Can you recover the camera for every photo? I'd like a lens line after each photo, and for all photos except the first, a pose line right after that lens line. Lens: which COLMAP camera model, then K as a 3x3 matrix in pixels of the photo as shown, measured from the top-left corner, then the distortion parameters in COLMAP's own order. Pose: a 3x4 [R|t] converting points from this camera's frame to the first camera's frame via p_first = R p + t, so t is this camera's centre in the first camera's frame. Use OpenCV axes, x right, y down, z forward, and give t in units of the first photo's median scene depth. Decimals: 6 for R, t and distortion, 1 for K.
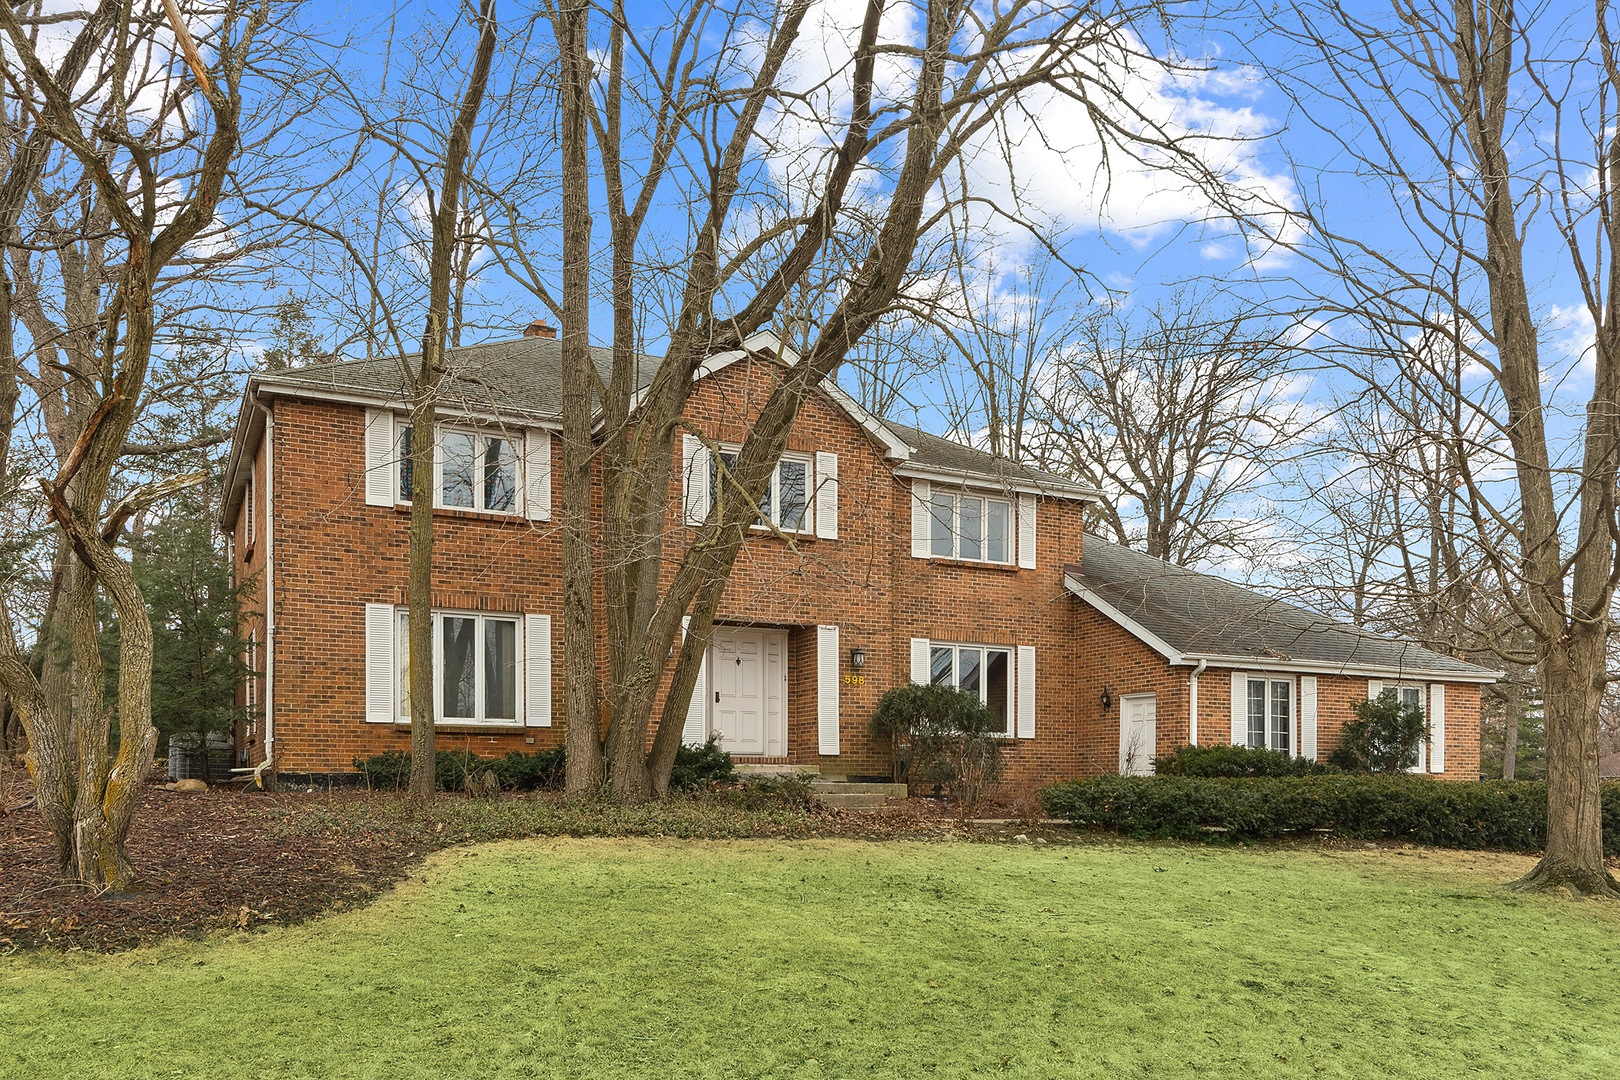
lens RADIAL K [[1192.2, 0, 809.7], [0, 1192.2, 599.5], [0, 0, 1]] dist [-0.000903, 0.004403]
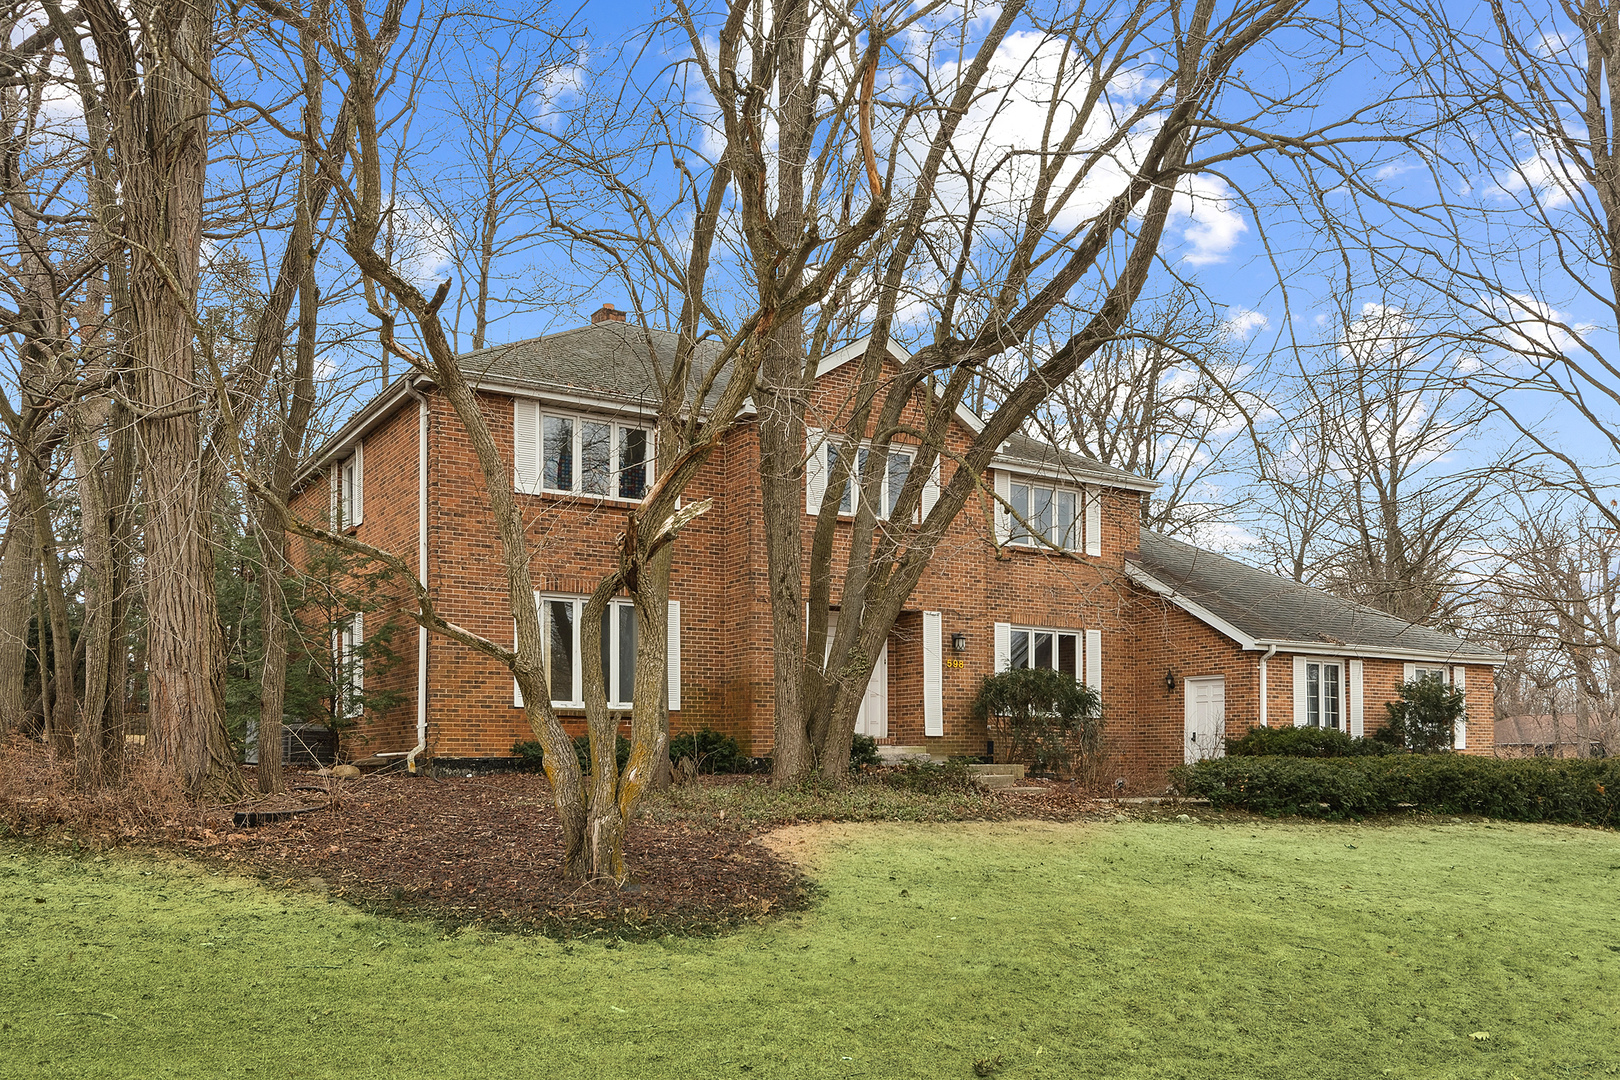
lens RADIAL K [[1212.7, 0, 808.8], [0, 1212.7, 536.8], [0, 0, 1]] dist [0.003017, -0.001767]
pose [[0.995803, 0.011739, 0.090763, -0.183245], [-0.009648, 0.999679, -0.023438, -0.016944], [-0.091009, 0.022464, 0.995597, -0.046028]]
